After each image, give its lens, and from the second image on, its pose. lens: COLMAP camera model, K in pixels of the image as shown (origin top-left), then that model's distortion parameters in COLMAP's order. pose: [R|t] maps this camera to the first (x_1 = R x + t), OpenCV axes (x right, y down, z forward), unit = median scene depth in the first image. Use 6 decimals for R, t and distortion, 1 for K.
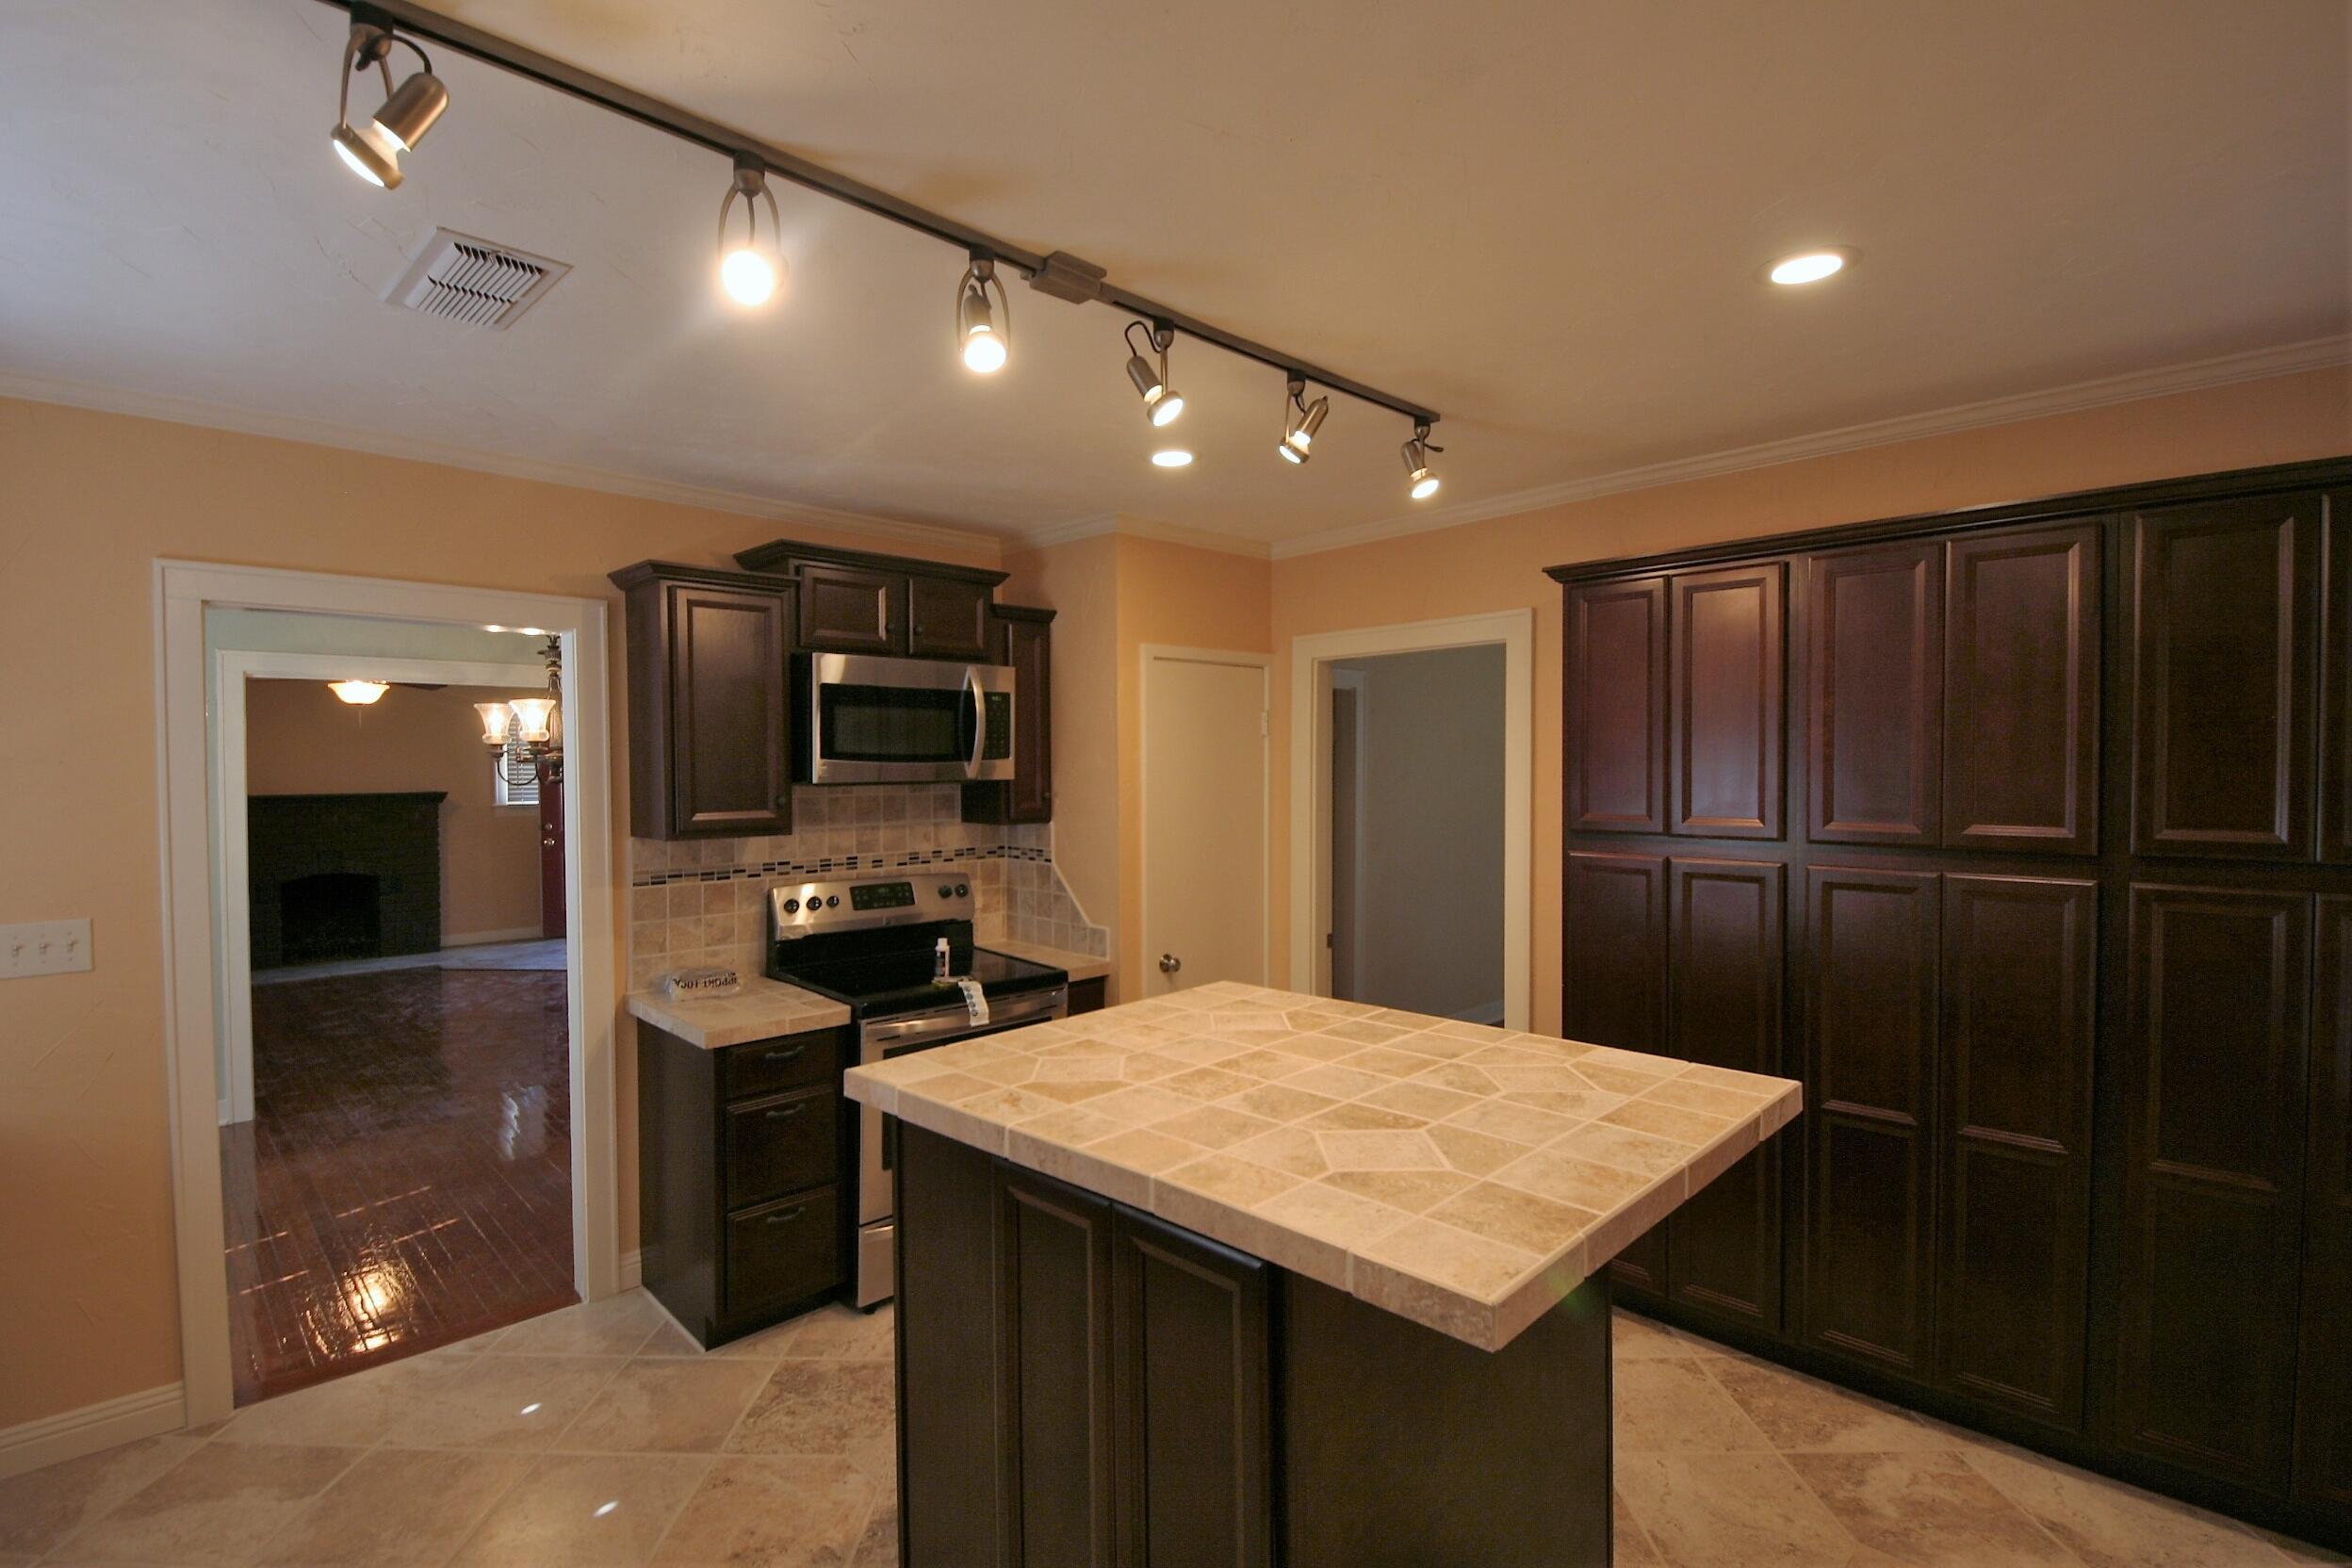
lens RADIAL K [[1090.5, 0, 1165.8], [0, 1090.5, 794.4], [0, 0, 1]] dist [0.030439, 0.000121]
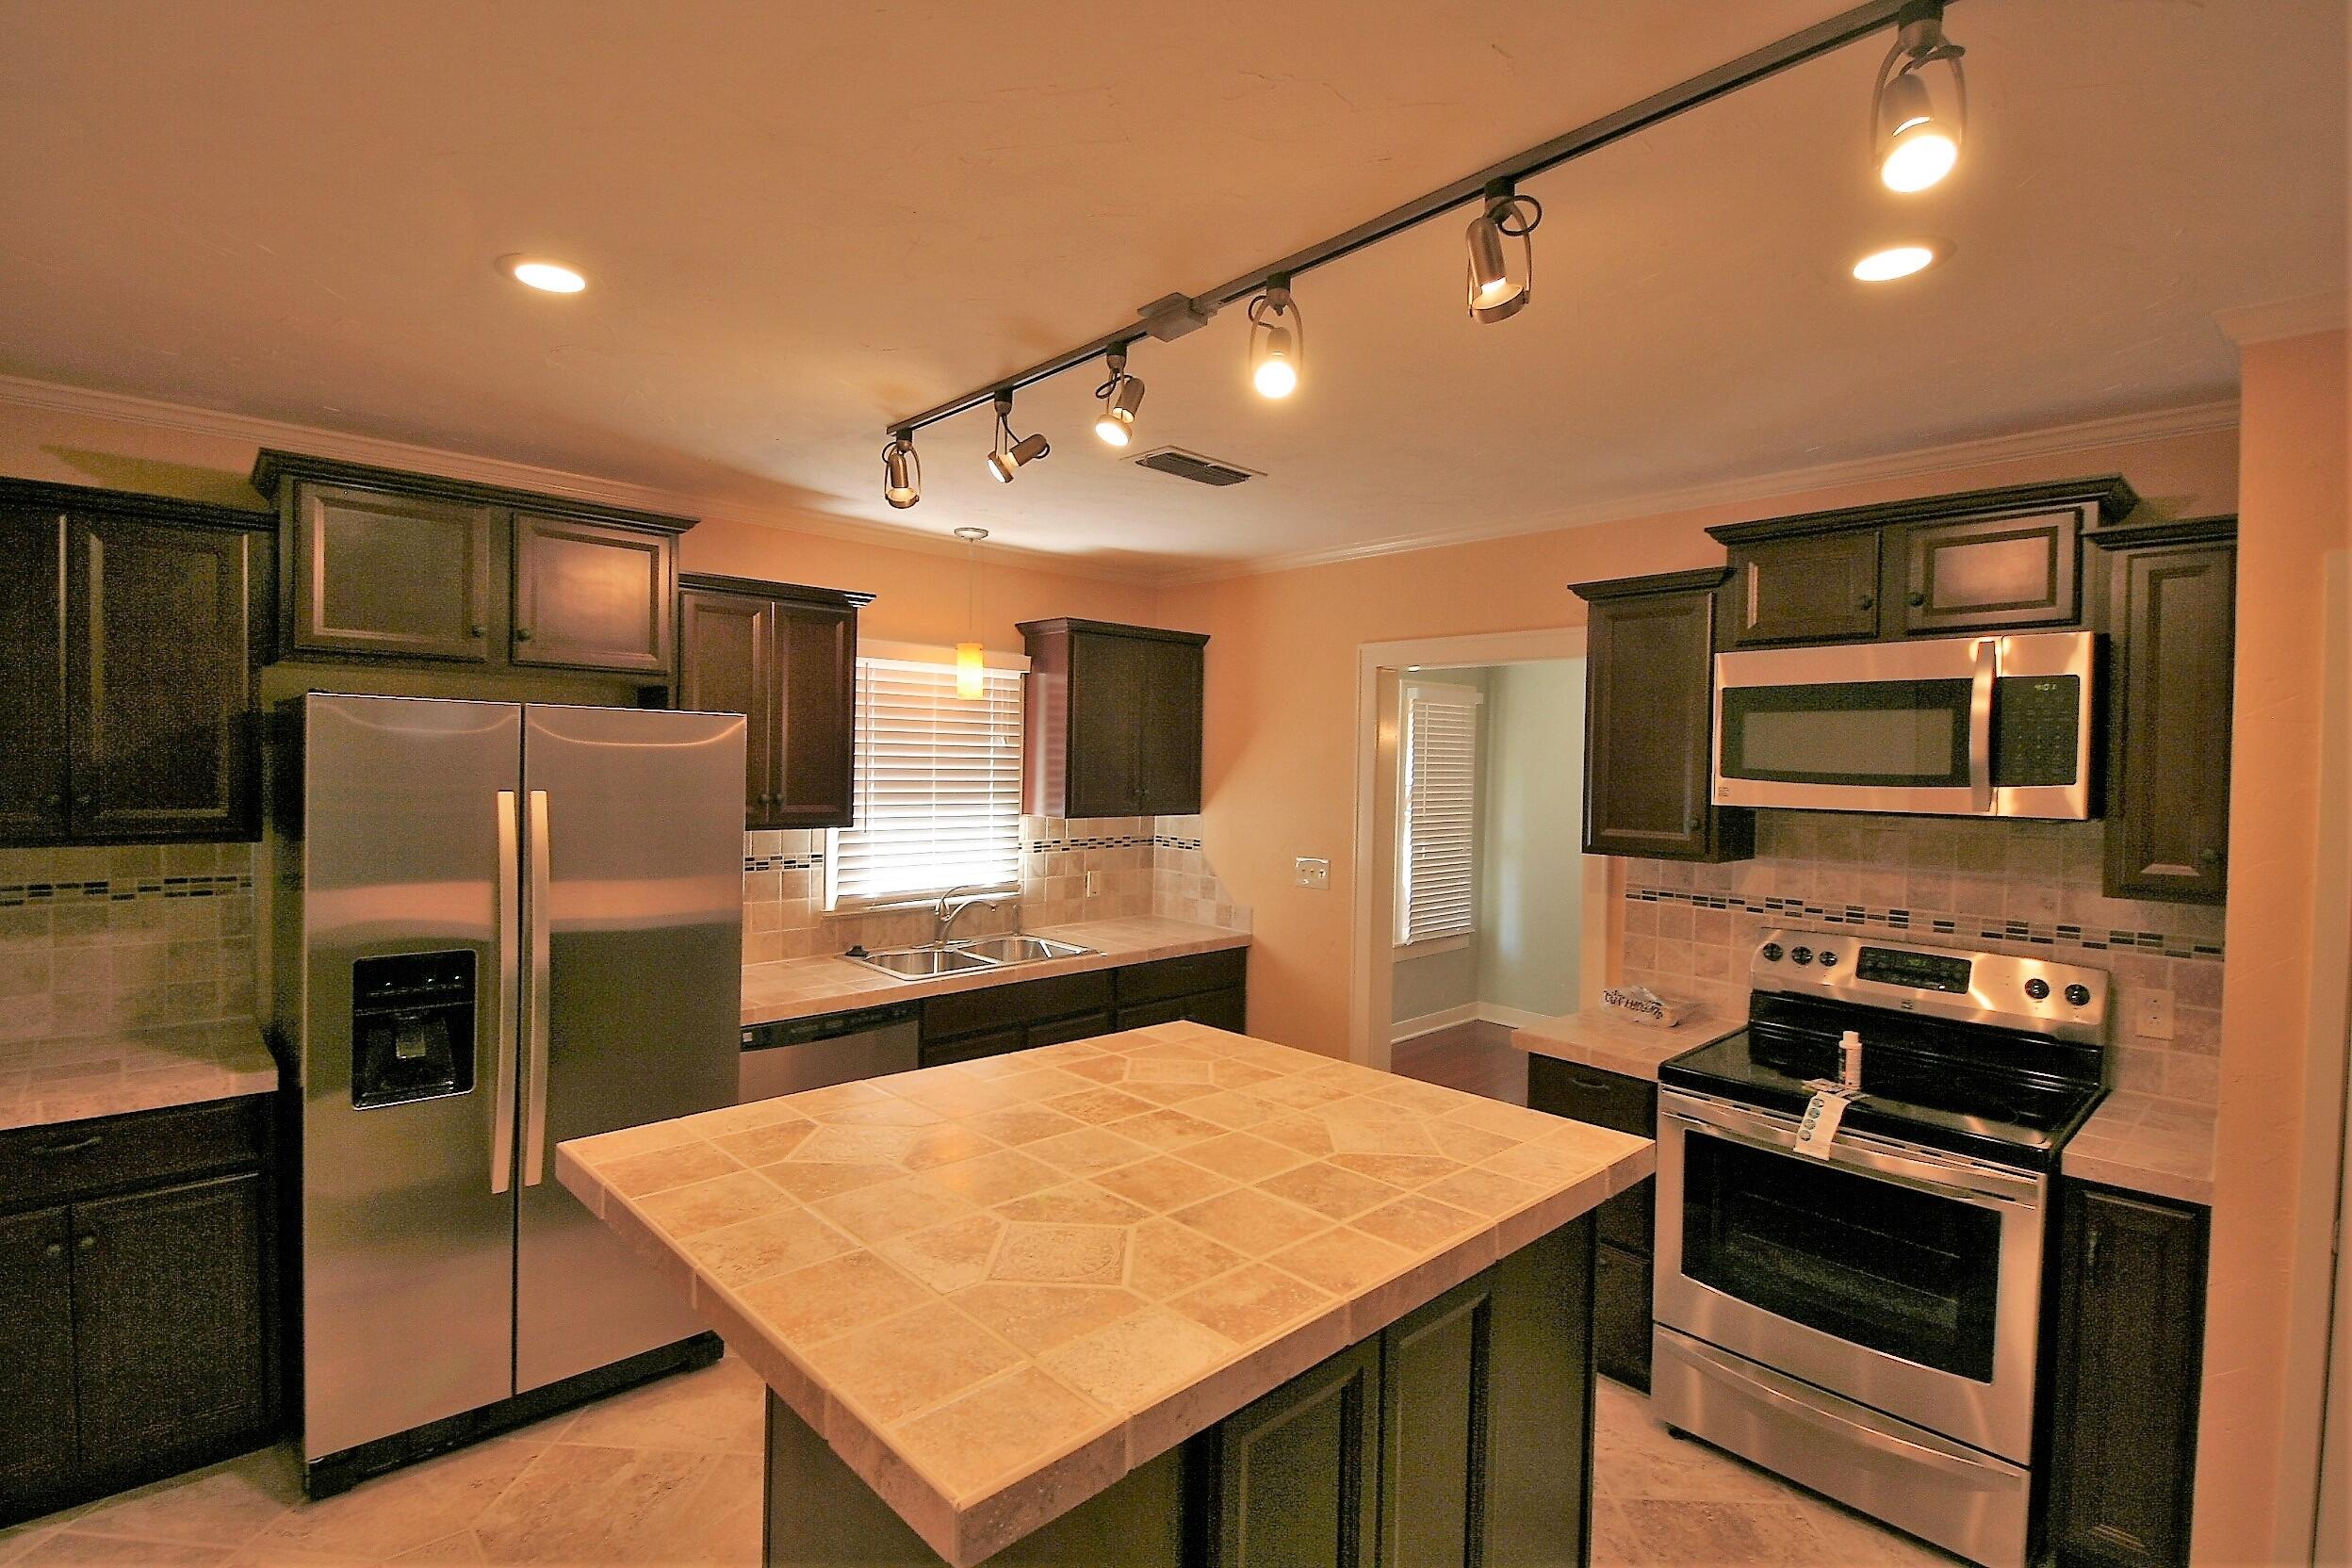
lens RADIAL K [[1113.5, 0, 1170.0], [0, 1113.5, 776.3], [0, 0, 1]] dist [-0.000350, -0.000152]
pose [[-0.033623, 0.016934, -0.999291, 0.932529], [-0.052231, 0.998460, 0.018677, -0.043384], [0.998069, 0.052822, -0.032686, 0.993164]]
